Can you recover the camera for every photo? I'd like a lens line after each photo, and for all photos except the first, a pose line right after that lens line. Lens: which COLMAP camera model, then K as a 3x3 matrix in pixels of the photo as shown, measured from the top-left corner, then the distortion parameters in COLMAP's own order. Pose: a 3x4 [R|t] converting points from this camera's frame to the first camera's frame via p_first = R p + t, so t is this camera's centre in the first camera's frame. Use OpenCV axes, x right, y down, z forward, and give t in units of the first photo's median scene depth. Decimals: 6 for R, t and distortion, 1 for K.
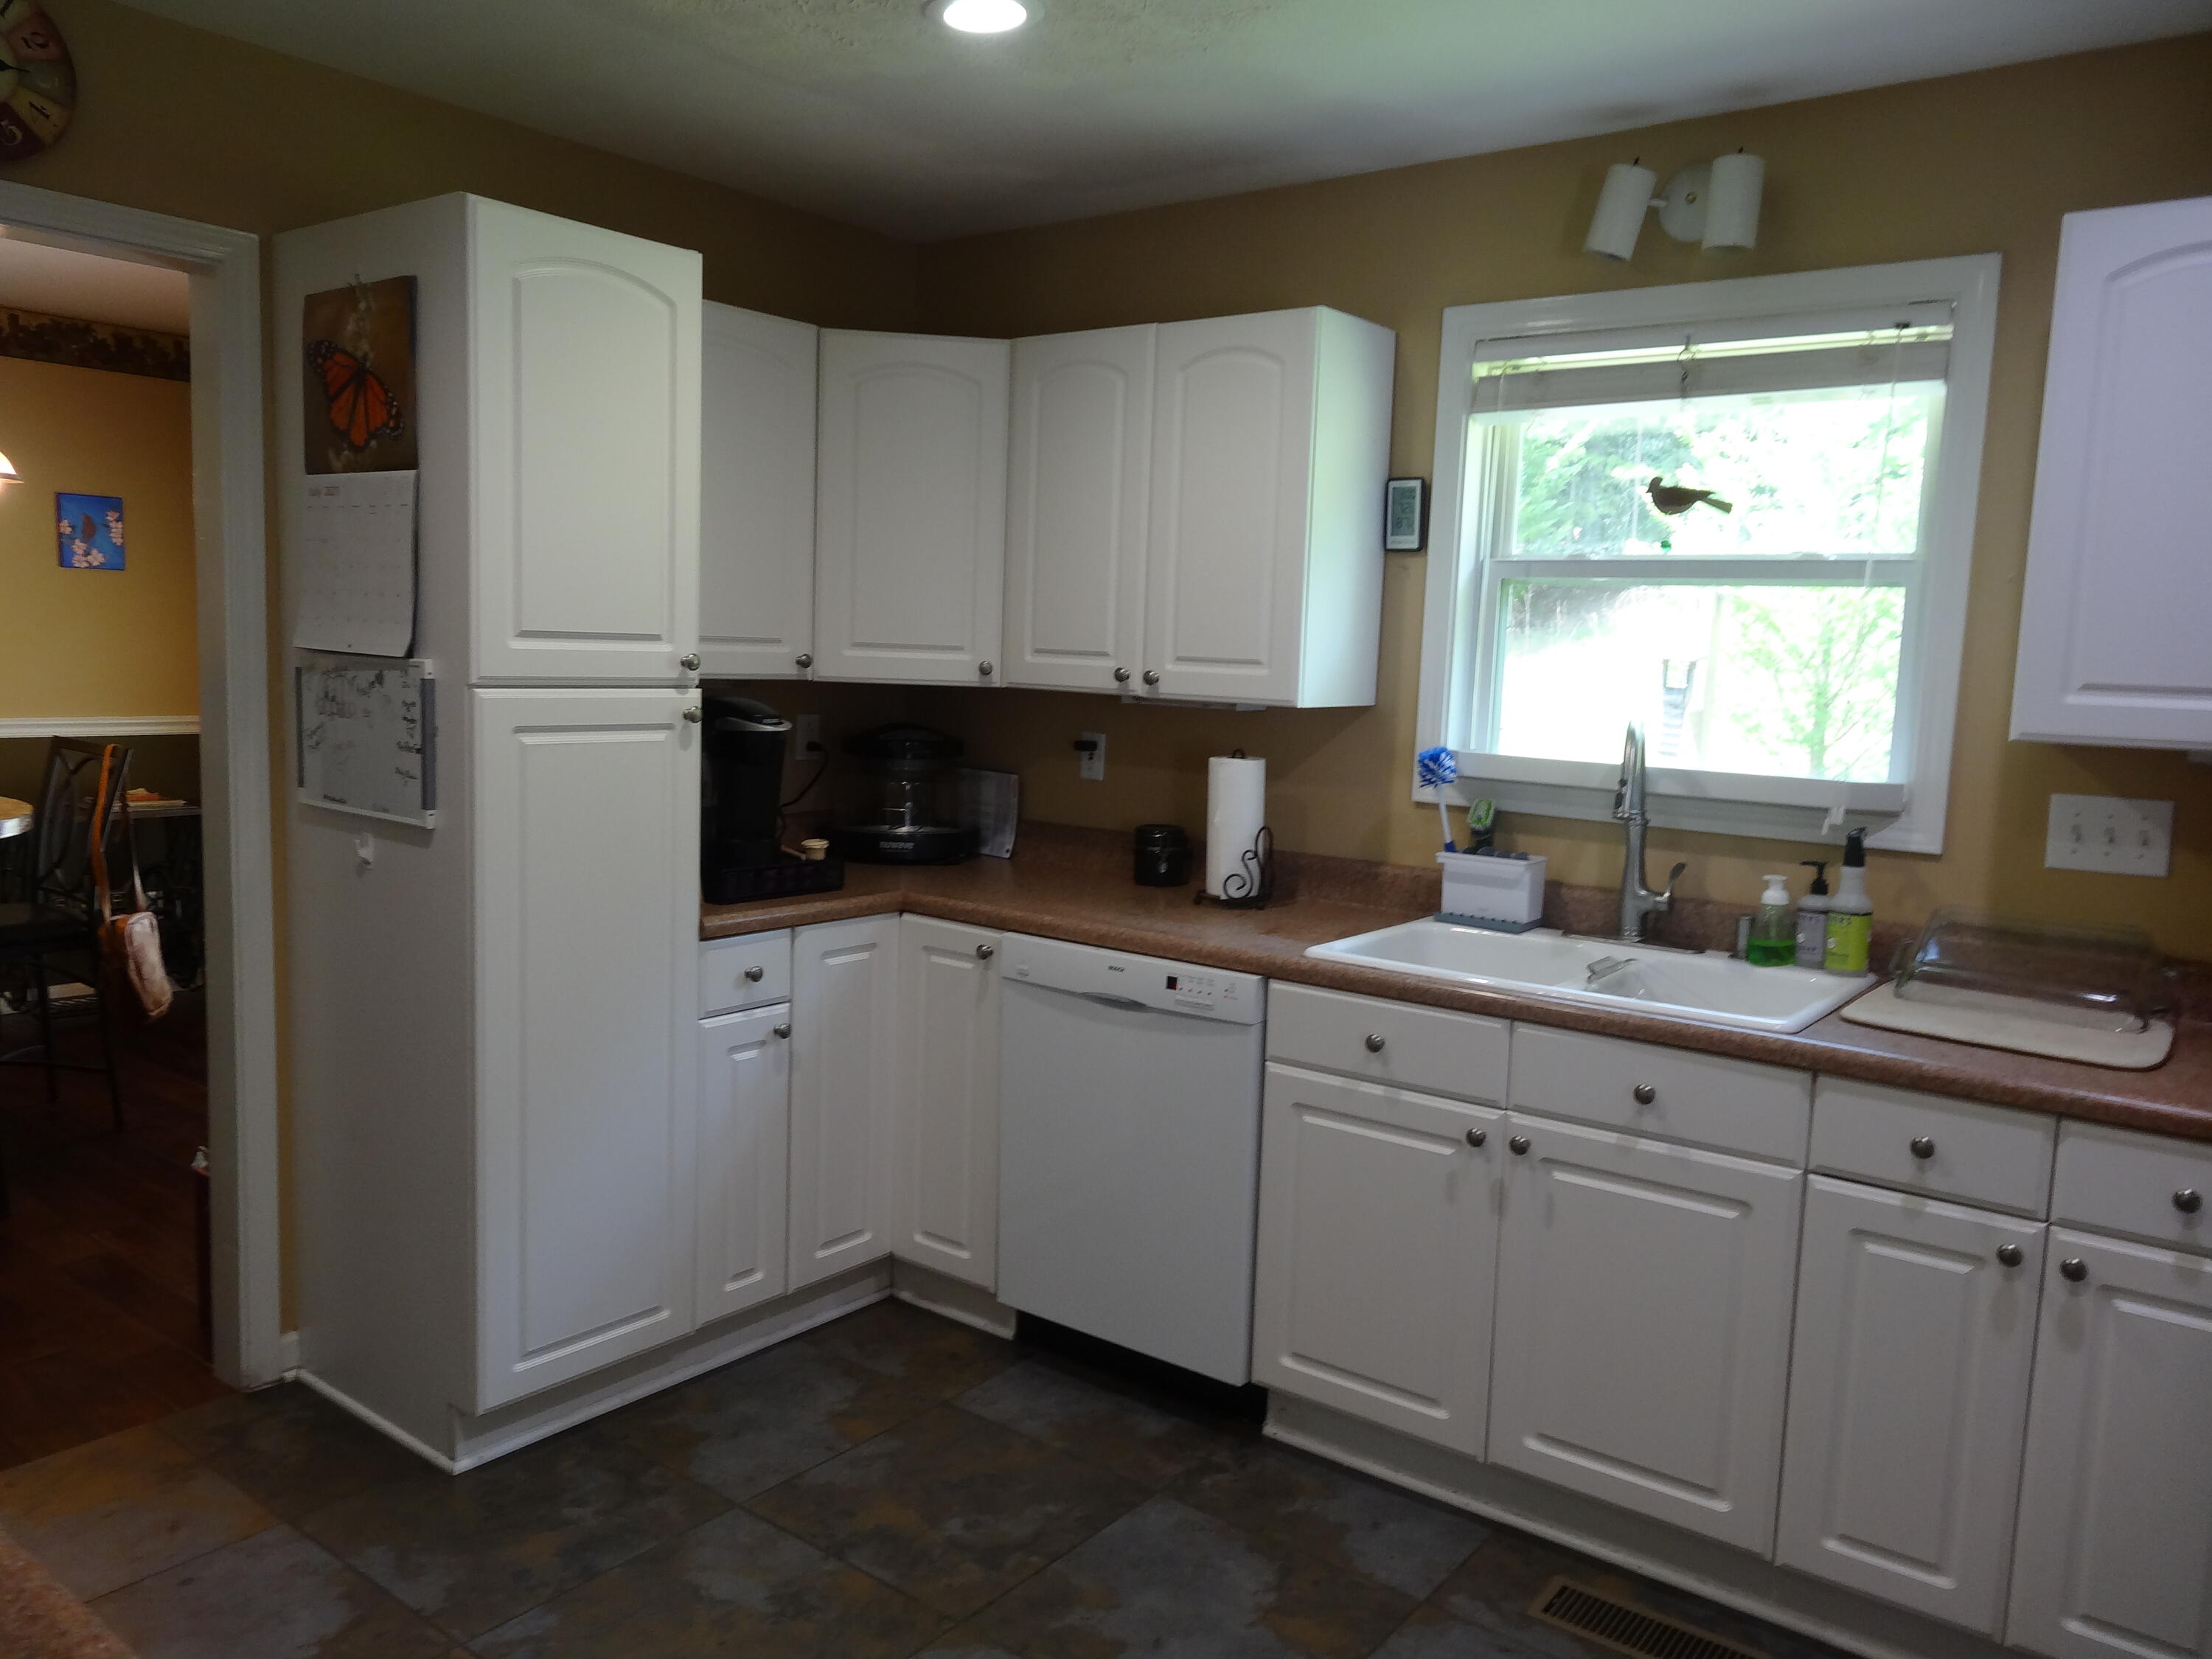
lens RADIAL K [[1676.8, 0, 1106.0], [0, 1676.8, 829.5], [0, 0, 1]] dist [-0.002333, 0.011413]
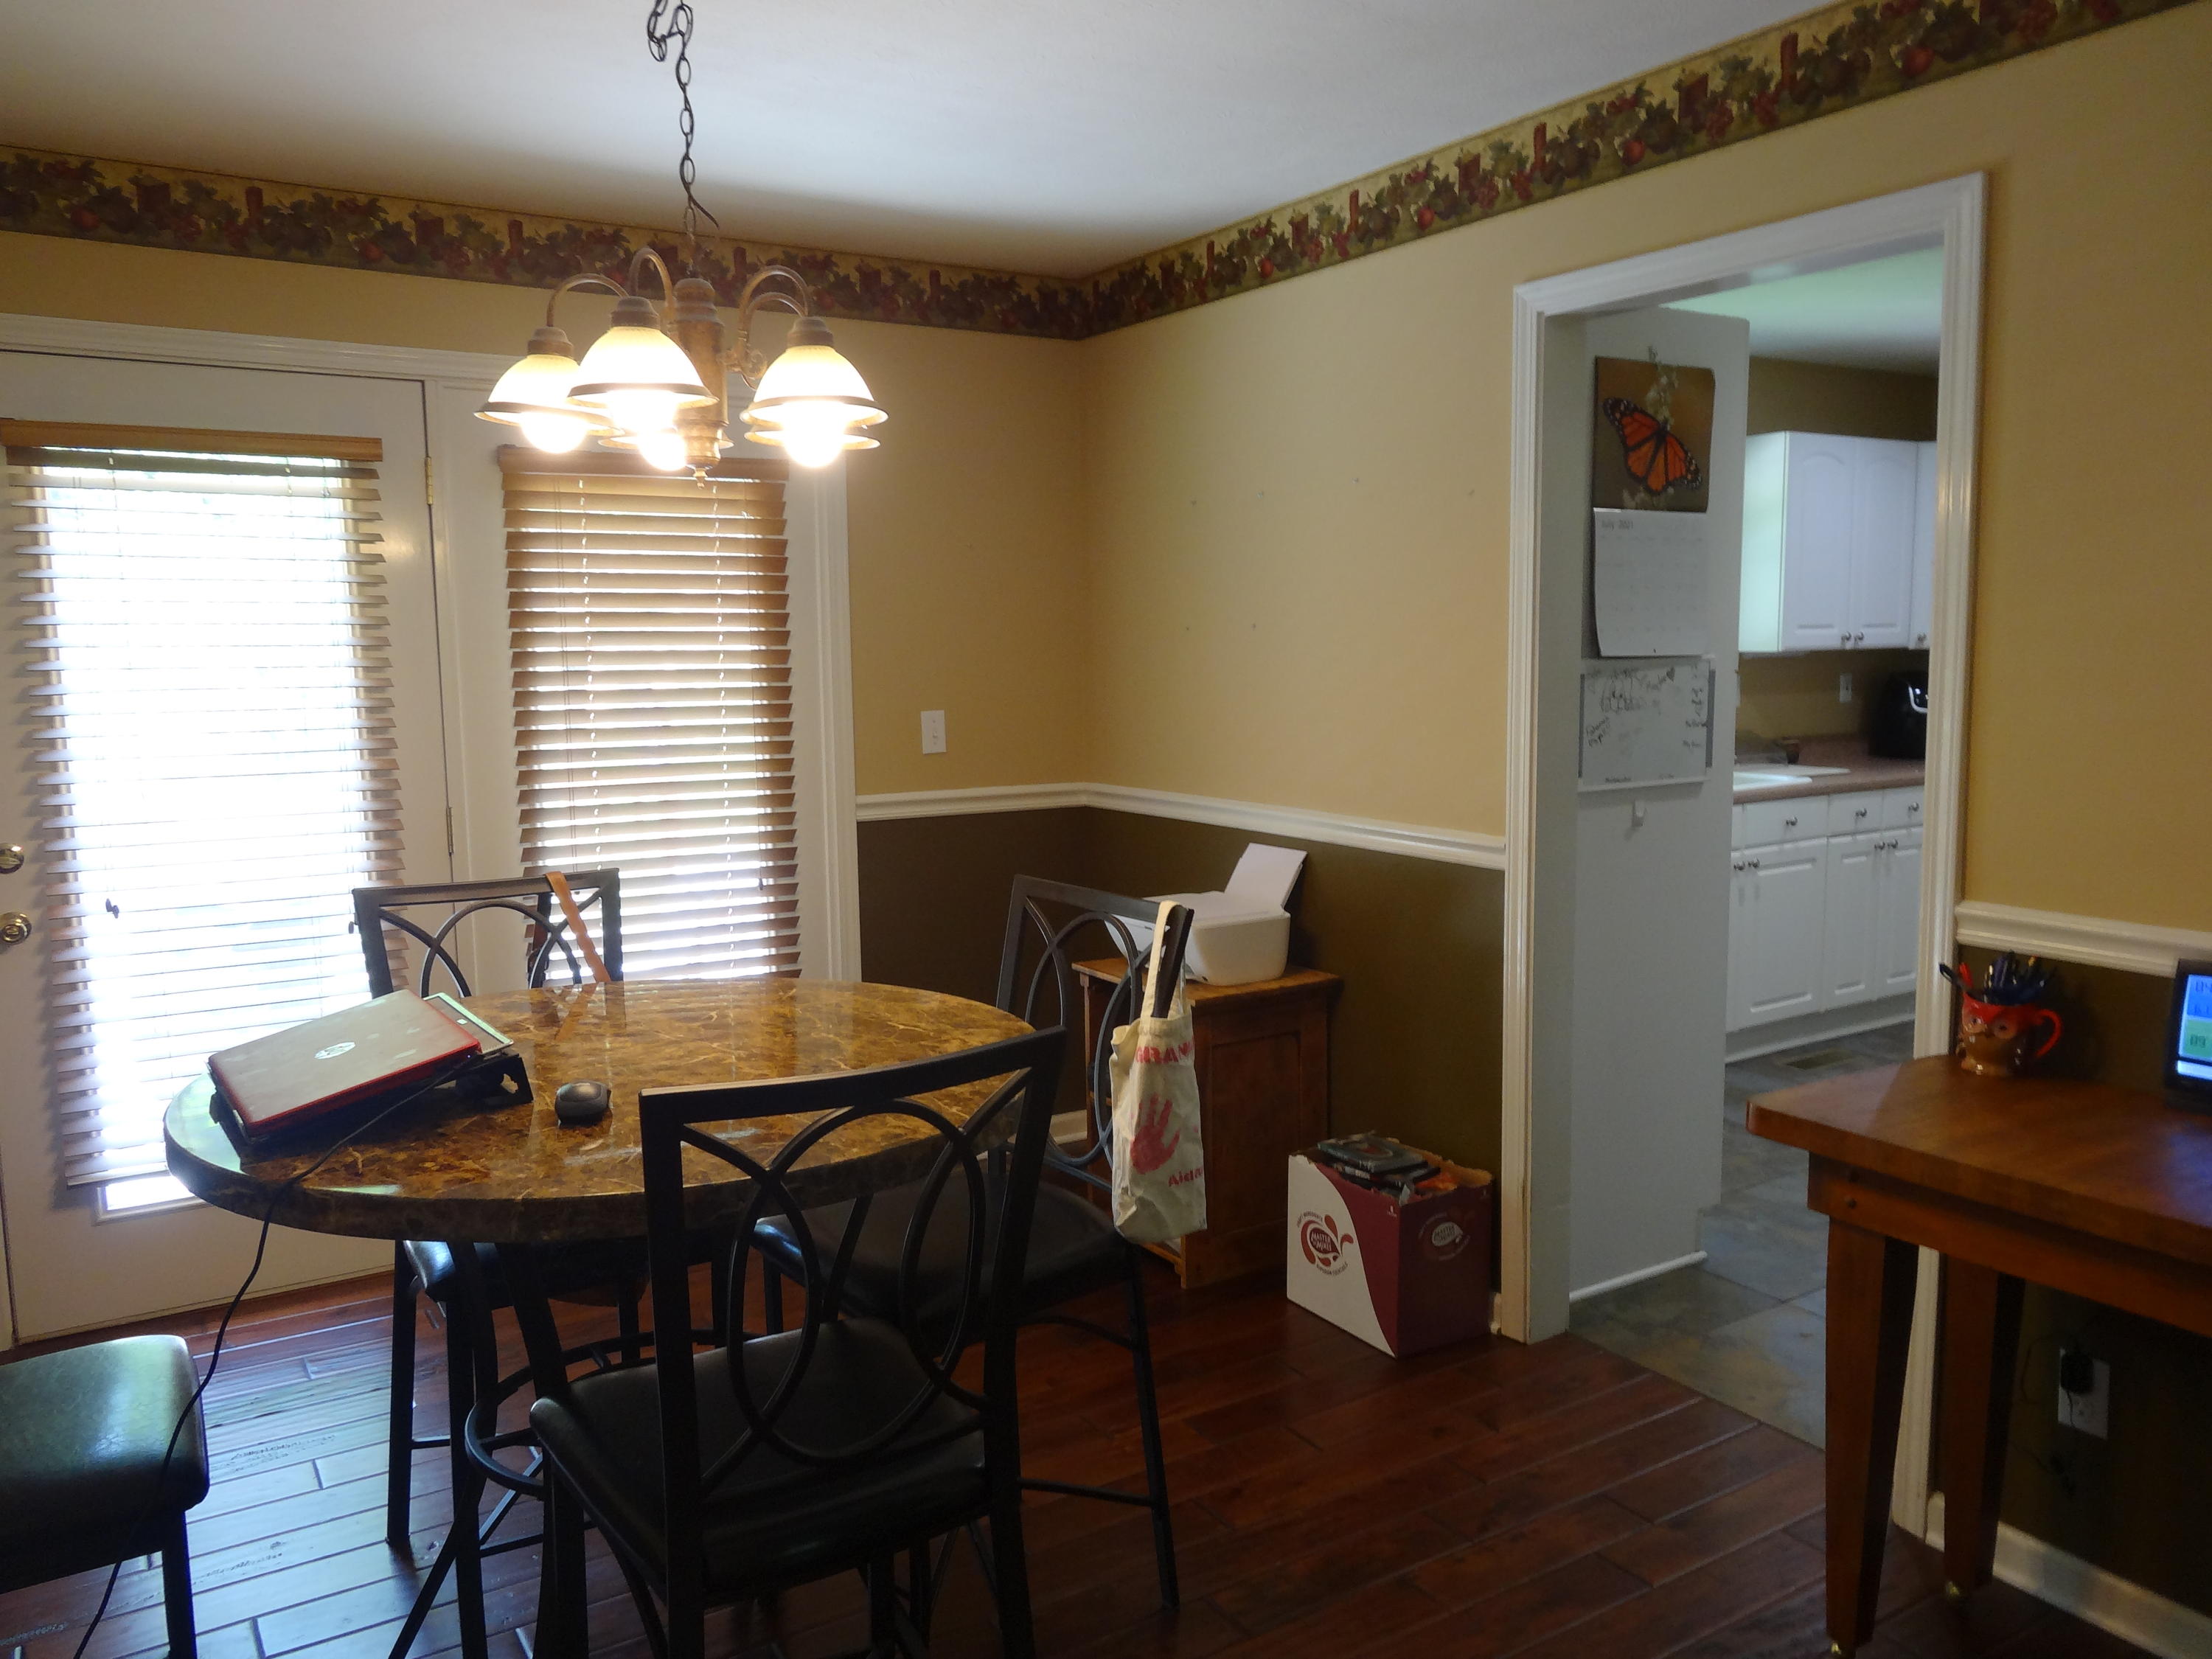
lens RADIAL K [[1676.8, 0, 1106.0], [0, 1676.8, 829.5], [0, 0, 1]] dist [-0.002333, 0.011413]
pose [[0.339651, -0.154887, 0.927711, -1.777487], [0.134864, 0.984175, 0.114938, -0.177886], [-0.930832, 0.086076, 0.355165, 0.954213]]
